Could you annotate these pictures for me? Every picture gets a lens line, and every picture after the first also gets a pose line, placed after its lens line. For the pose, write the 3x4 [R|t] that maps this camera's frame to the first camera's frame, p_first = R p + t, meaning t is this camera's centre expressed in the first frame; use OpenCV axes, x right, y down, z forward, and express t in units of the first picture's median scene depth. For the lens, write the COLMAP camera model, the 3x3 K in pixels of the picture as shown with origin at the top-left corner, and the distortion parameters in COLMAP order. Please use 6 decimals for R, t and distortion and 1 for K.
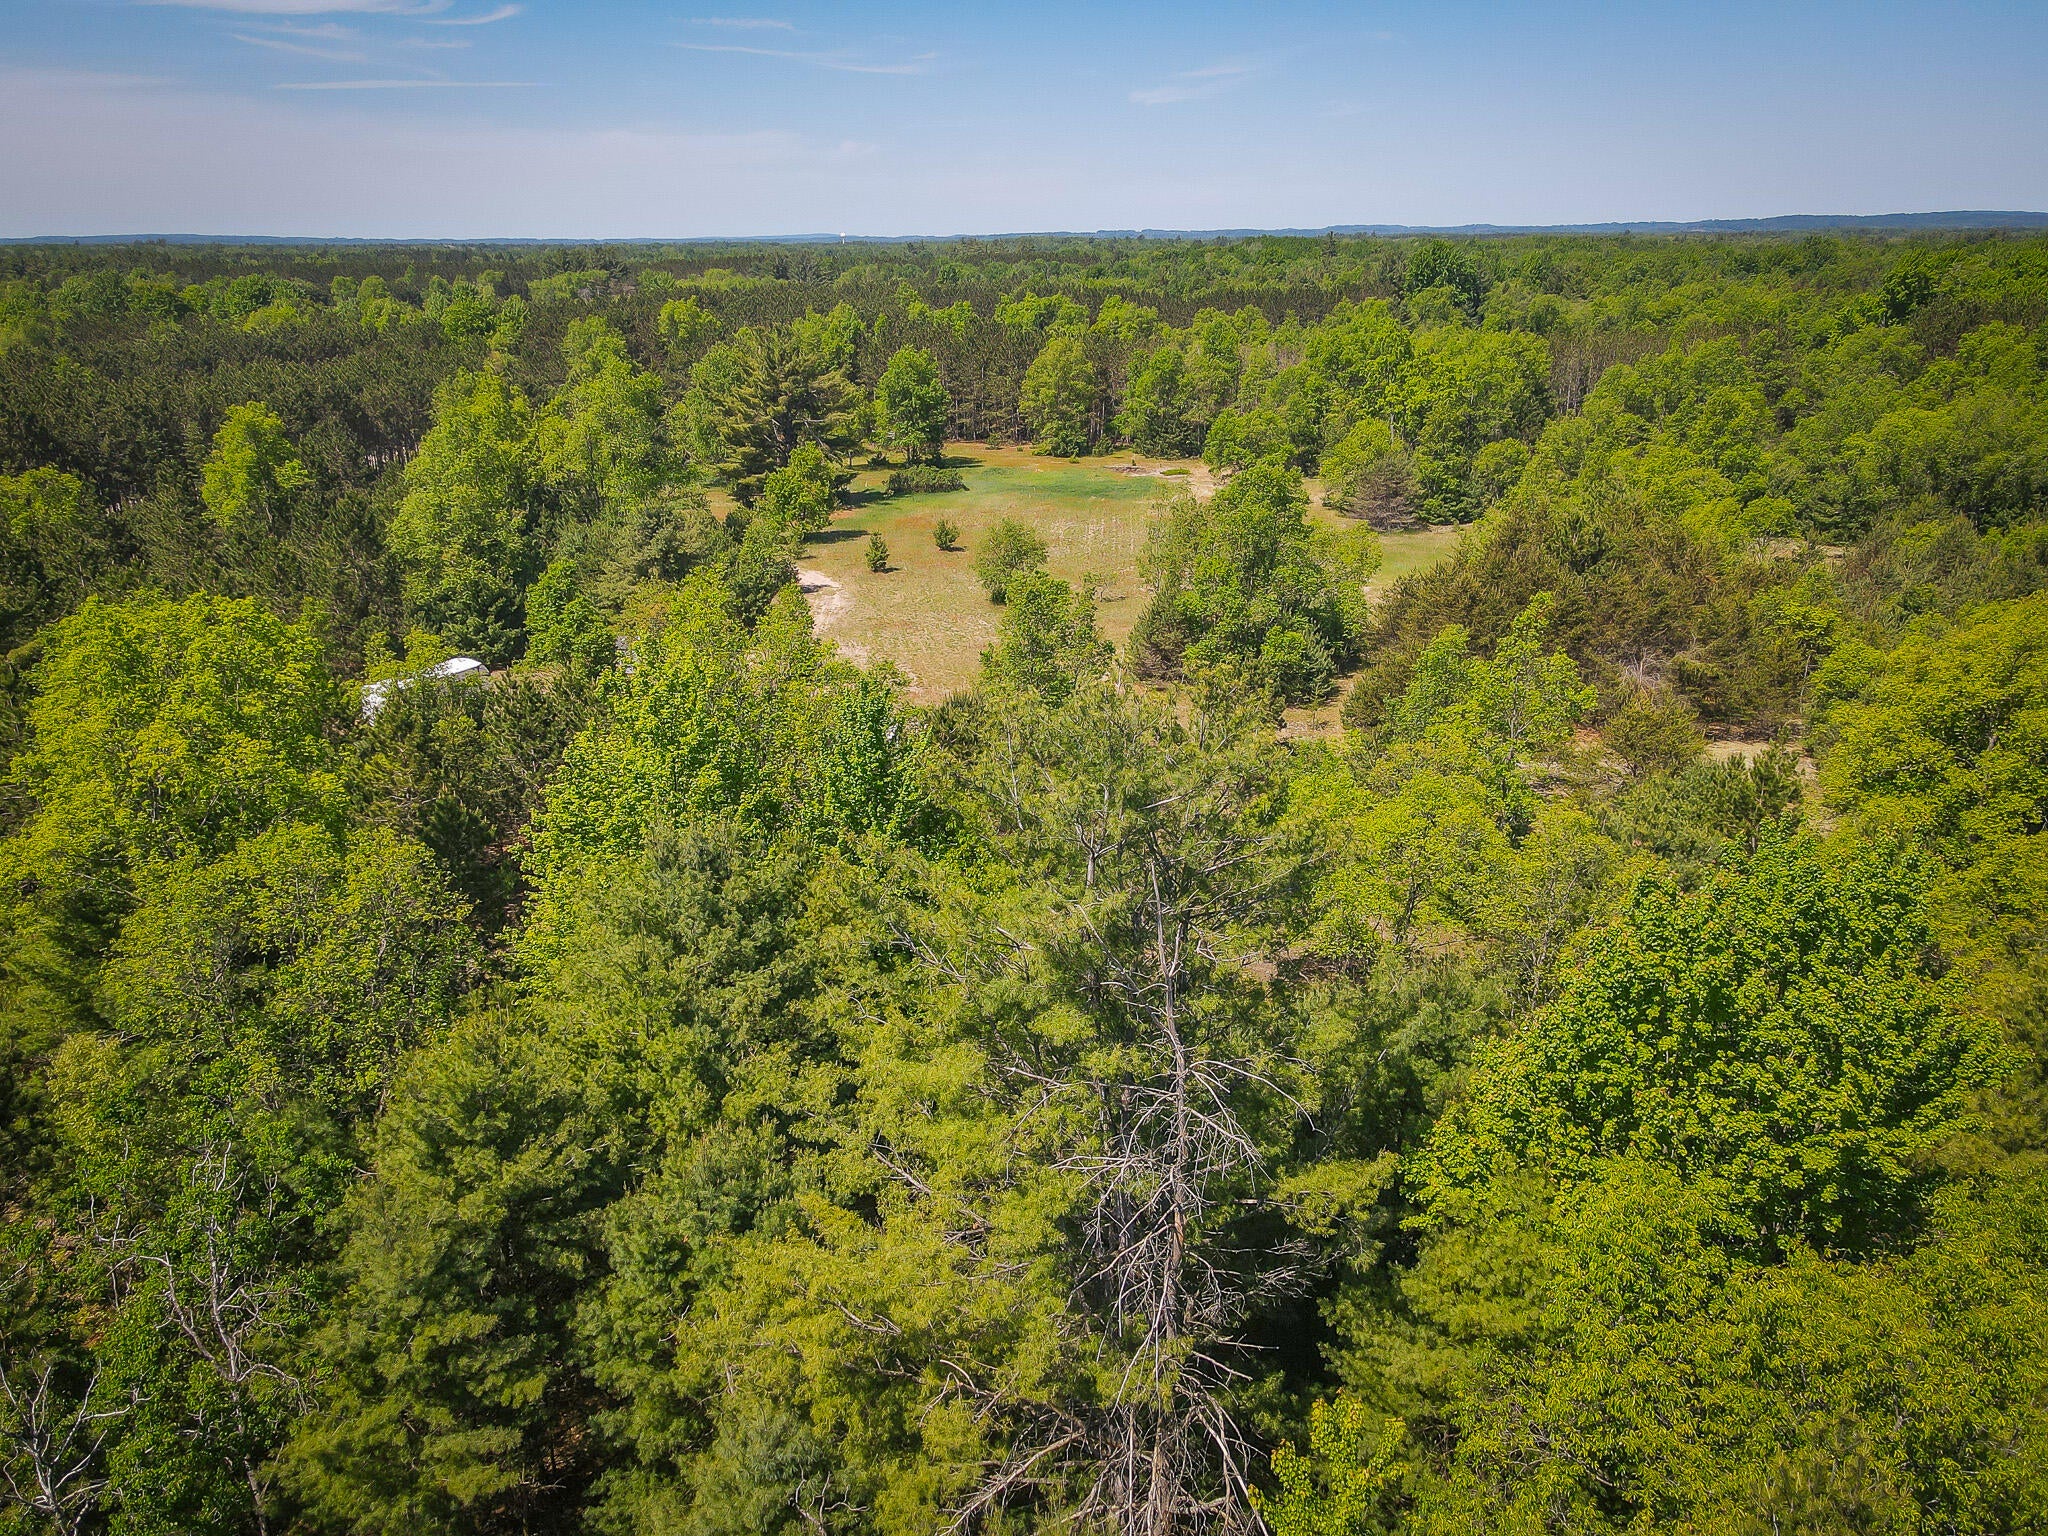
lens RADIAL K [[1442.8, 0, 1025.9], [0, 1442.8, 762.9], [0, 0, 1]] dist [-0.001084, 0.001332]
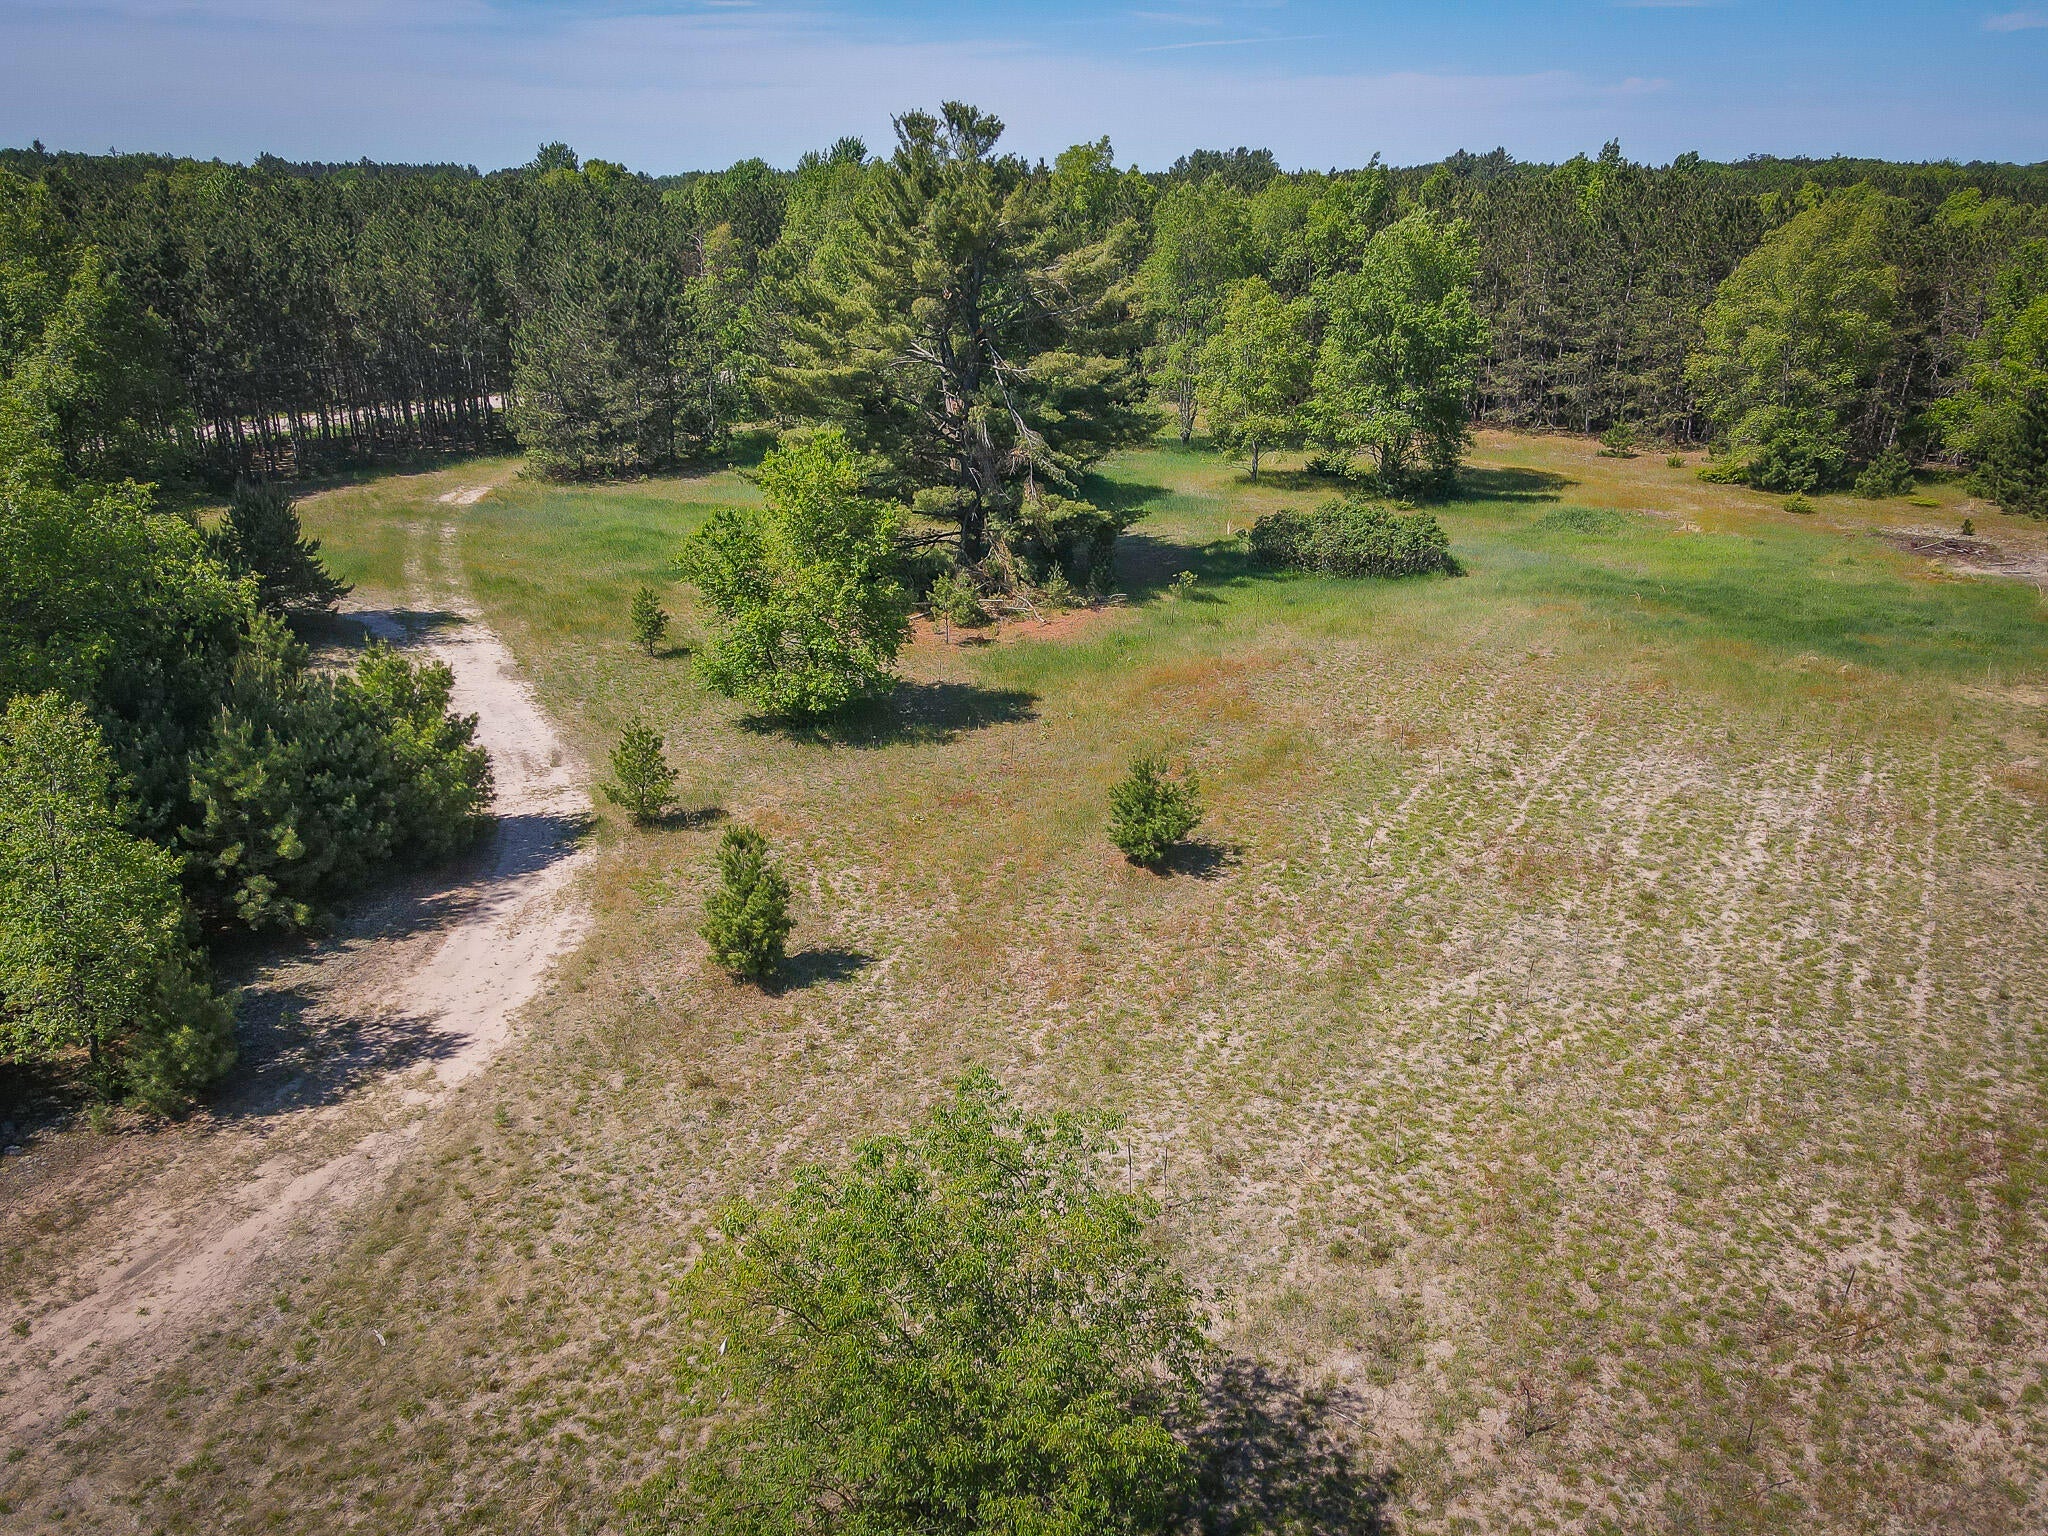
lens RADIAL K [[1442.8, 0, 1028.3], [0, 1442.8, 780.2], [0, 0, 1]] dist [-0.001084, 0.001332]
pose [[0.886669, 0.175863, -0.427657, 0.027541], [-0.155487, 0.984392, 0.082432, -0.128473], [0.435479, -0.006595, 0.900175, 0.518921]]
